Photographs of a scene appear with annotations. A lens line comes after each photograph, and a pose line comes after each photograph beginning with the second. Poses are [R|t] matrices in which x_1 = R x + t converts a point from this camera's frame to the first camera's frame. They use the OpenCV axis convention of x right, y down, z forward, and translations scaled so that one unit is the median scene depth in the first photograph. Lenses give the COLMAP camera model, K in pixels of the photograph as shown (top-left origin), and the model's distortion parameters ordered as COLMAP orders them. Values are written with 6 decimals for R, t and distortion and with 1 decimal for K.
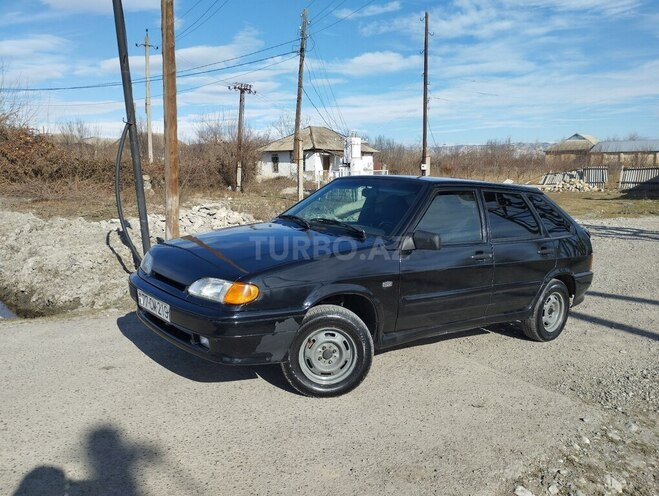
lens RADIAL K [[557.2, 0, 331.3], [0, 557.2, 247.4], [0, 0, 1]] dist [0.032539, -0.027484]
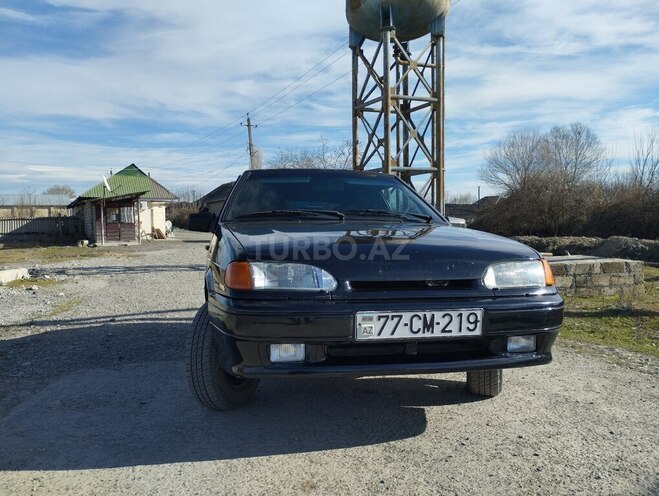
lens RADIAL K [[557.2, 0, 312.9], [0, 557.2, 266.3], [0, 0, 1]] dist [0.032539, -0.027484]
pose [[0.426982, -0.073854, 0.901239, -0.476559], [0.132921, 0.990959, 0.018232, 0.005989], [-0.894437, 0.112009, 0.432938, 0.427667]]
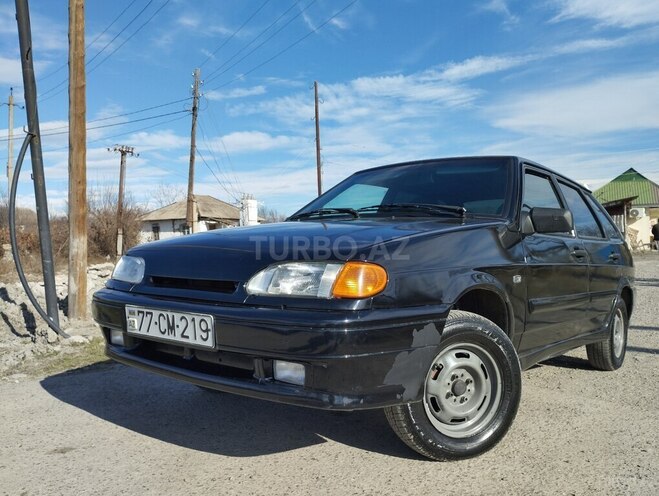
lens RADIAL K [[557.2, 0, 327.1], [0, 557.2, 247.2], [0, 0, 1]] dist [0.032539, -0.027484]
pose [[0.976368, -0.023112, 0.214876, -0.143544], [0.051478, 0.990519, -0.127368, 0.054412], [-0.209895, 0.135420, 0.968300, 0.202788]]
